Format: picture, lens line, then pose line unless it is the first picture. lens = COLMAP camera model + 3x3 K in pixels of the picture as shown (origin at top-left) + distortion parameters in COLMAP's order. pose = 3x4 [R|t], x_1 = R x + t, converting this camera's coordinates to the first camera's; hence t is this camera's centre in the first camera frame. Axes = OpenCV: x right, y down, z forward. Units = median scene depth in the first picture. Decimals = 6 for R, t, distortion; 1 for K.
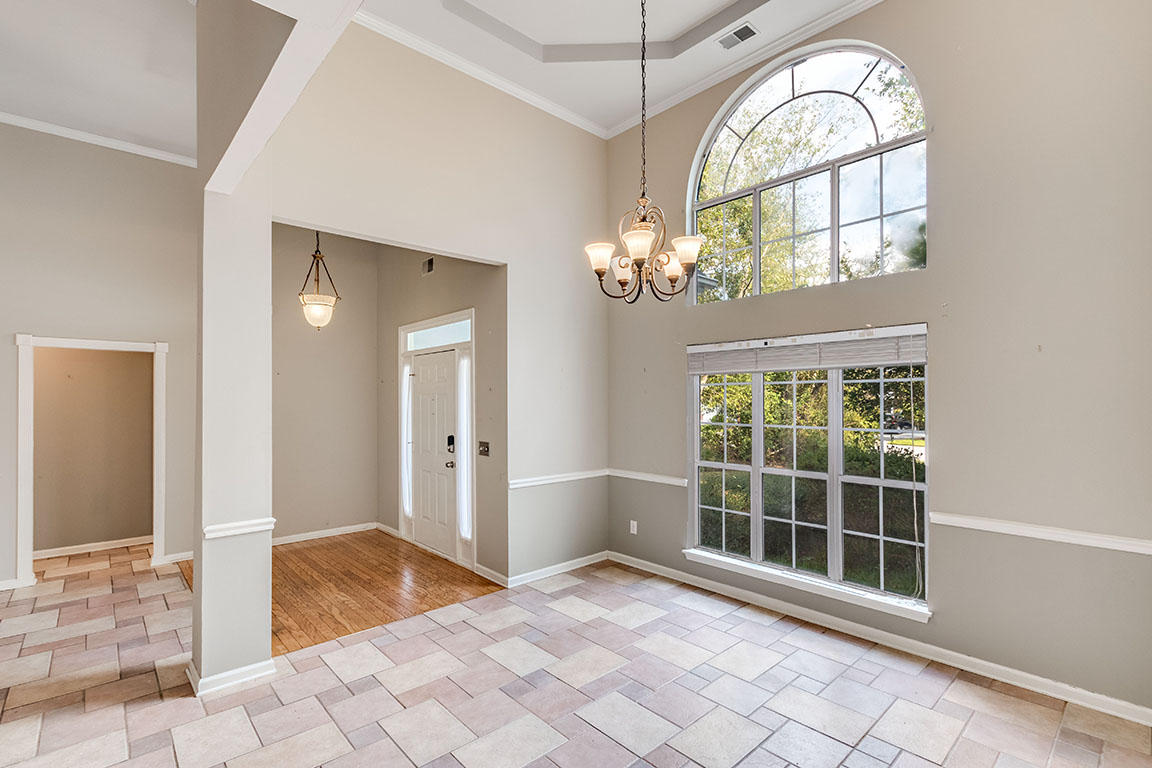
lens RADIAL K [[530.3, 0, 583.8], [0, 530.3, 390.1], [0, 0, 1]] dist [-0.000904, -0.000777]
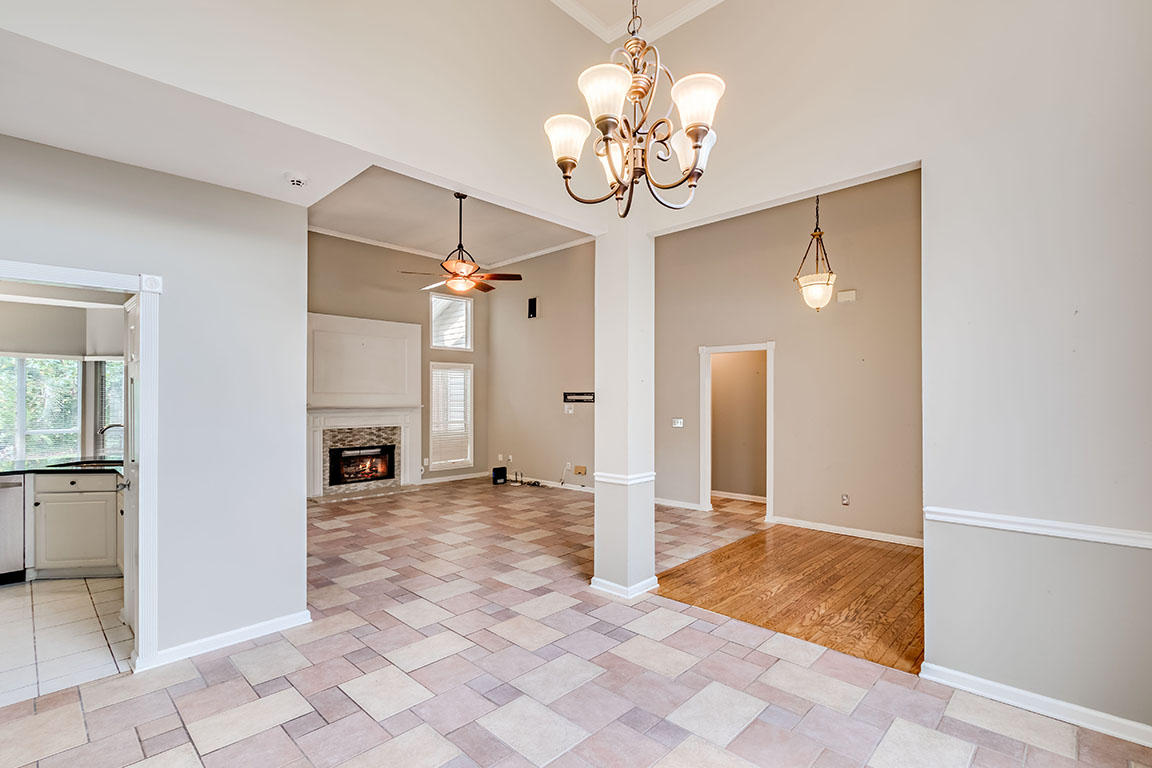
lens RADIAL K [[530.3, 0, 584.1], [0, 530.3, 391.7], [0, 0, 1]] dist [-0.000904, -0.000777]
pose [[0.063958, -0.011834, -0.997882, 0.487401], [0.016433, 0.999807, -0.010803, 0.039898], [0.997817, -0.015707, 0.064140, 0.602834]]
